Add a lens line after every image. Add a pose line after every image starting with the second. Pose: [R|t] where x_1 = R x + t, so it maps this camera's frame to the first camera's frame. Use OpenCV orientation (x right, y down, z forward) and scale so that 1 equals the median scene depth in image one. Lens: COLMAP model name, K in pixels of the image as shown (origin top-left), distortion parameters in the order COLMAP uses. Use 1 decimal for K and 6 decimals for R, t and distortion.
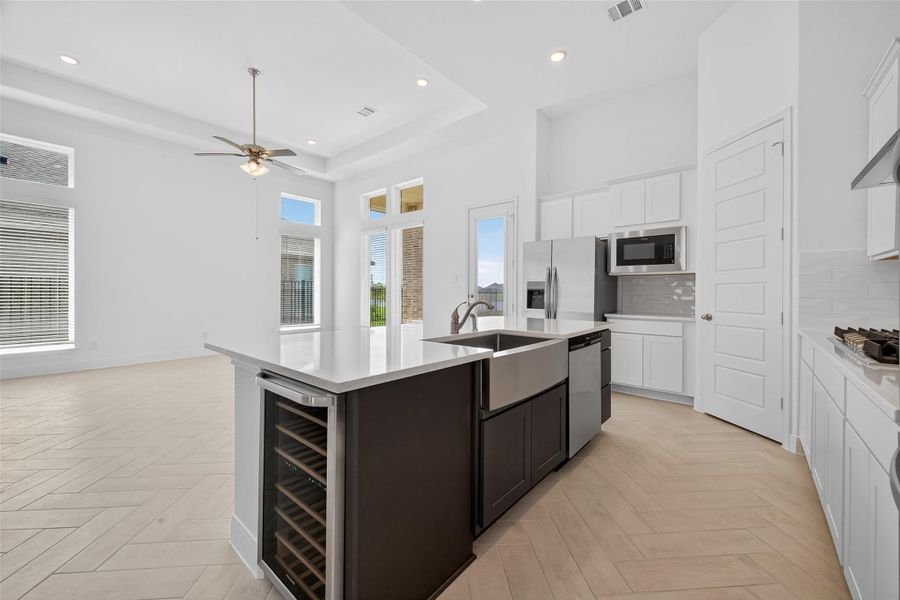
lens RADIAL K [[352.0, 0, 457.1], [0, 352.0, 291.1], [0, 0, 1]] dist [-0.000255, -0.000182]
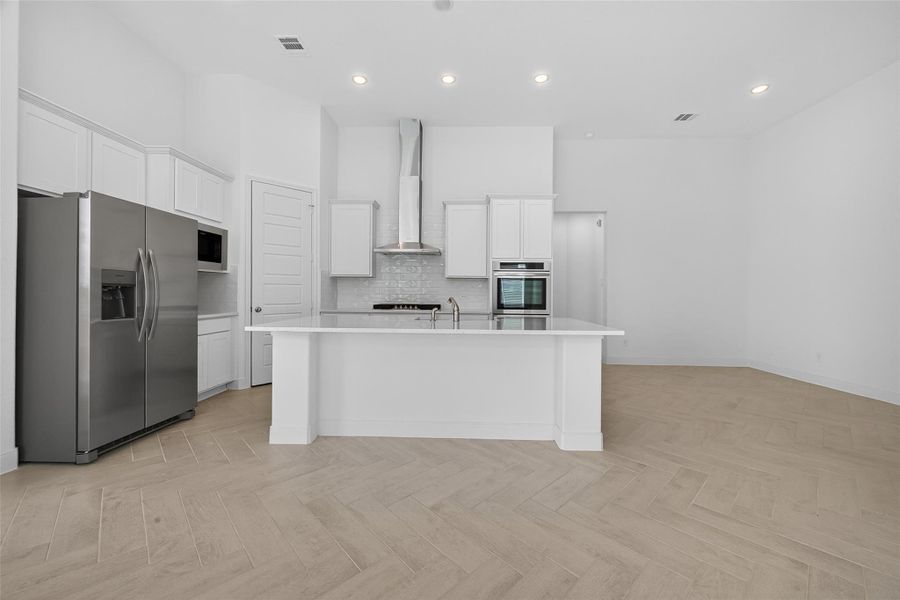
lens RADIAL K [[346.9, 0, 449.3], [0, 346.9, 293.3], [0, 0, 1]] dist [0.001803, 0.000050]
pose [[-0.610361, -0.009035, 0.792072, -0.504425], [-0.009246, 0.999948, 0.004282, 0.002087], [-0.792070, -0.004710, -0.610413, 0.864074]]
